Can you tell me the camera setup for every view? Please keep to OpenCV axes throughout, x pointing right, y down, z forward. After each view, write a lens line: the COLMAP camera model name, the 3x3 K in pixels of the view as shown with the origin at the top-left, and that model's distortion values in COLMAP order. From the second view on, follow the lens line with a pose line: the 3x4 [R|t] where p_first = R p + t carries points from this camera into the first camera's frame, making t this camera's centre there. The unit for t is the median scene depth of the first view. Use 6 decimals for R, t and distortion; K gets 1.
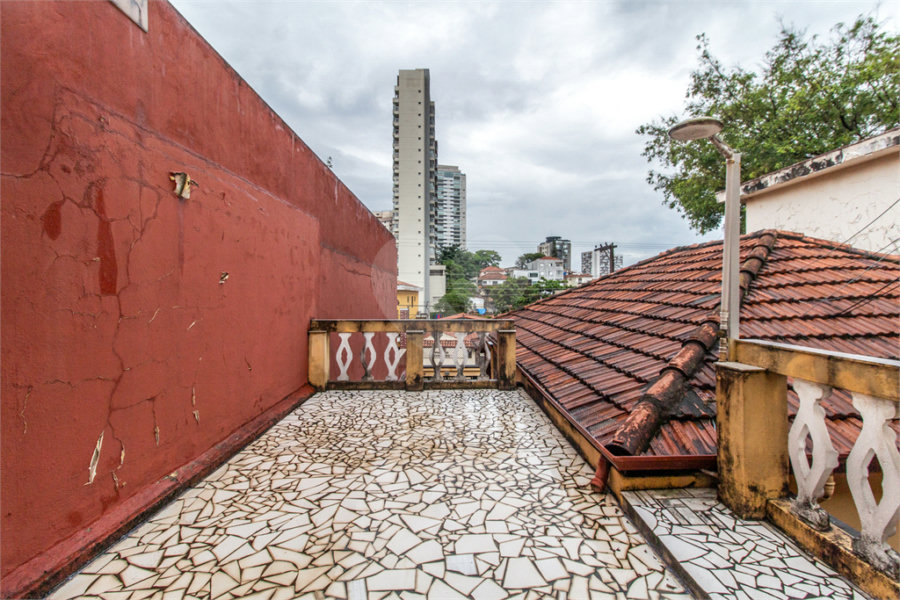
lens RADIAL K [[422.8, 0, 452.8], [0, 422.8, 293.9], [0, 0, 1]] dist [0.003918, 0.000397]
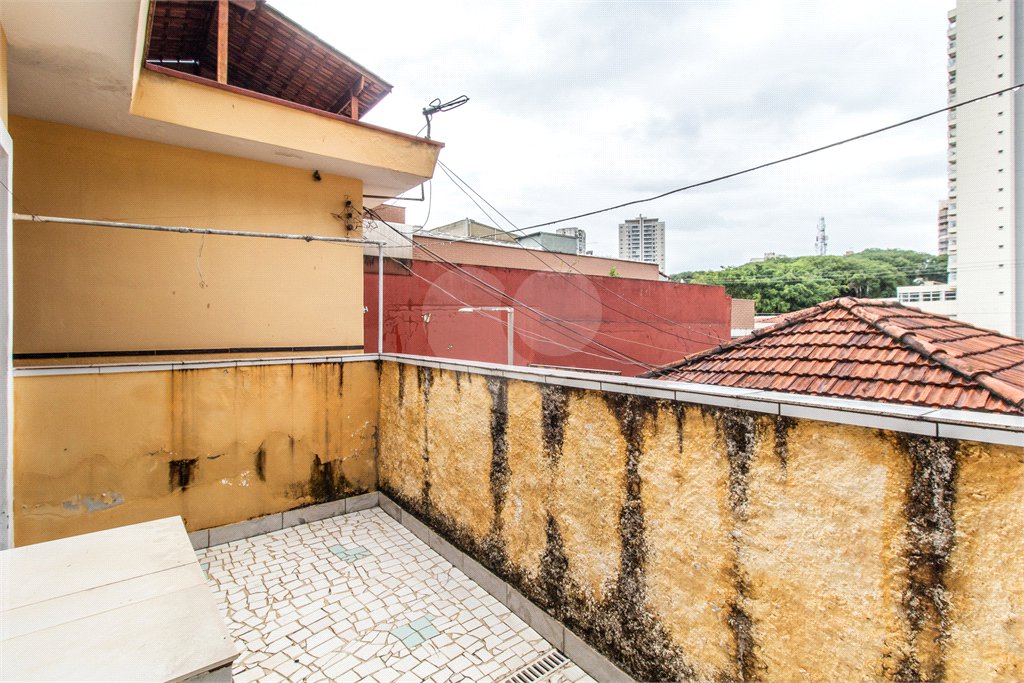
lens RADIAL K [[481.1, 0, 505.9], [0, 481.1, 335.7], [0, 0, 1]] dist [0.003918, 0.000397]
pose [[0.609734, 0.015868, -0.792447, 0.256001], [0.001881, 0.999768, 0.021467, -0.022358], [0.792604, -0.014580, 0.609563, -0.065381]]
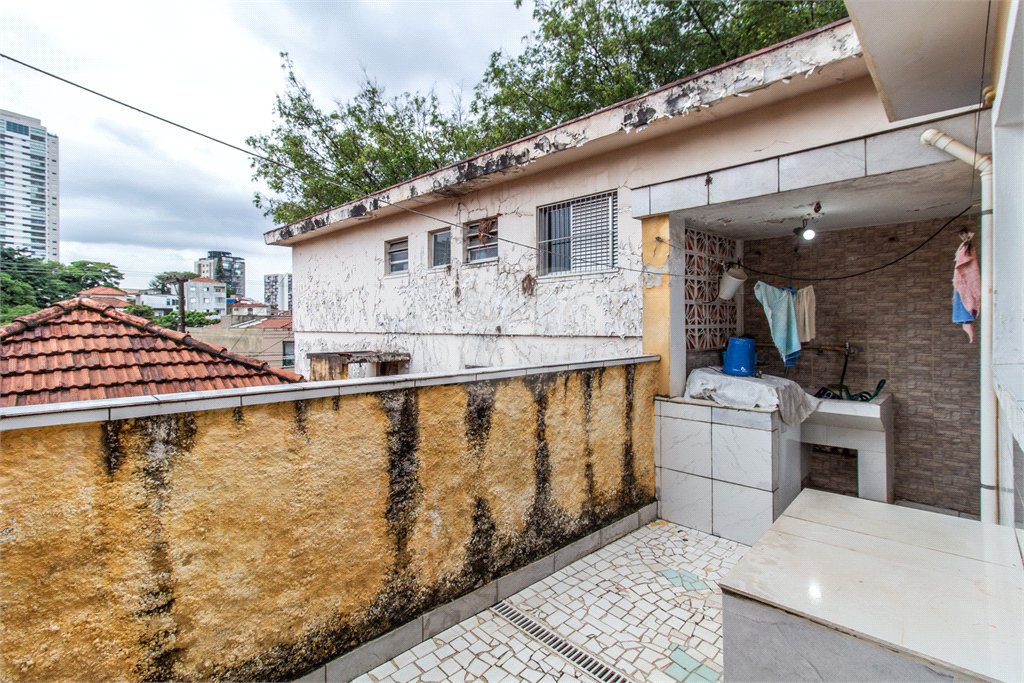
lens RADIAL K [[481.1, 0, 529.4], [0, 481.1, 332.0], [0, 0, 1]] dist [0.003918, 0.000397]
pose [[0.697698, -0.010599, 0.716313, 0.167391], [0.002401, 0.999920, 0.012457, -0.022696], [-0.716388, -0.006972, 0.697668, -0.076730]]
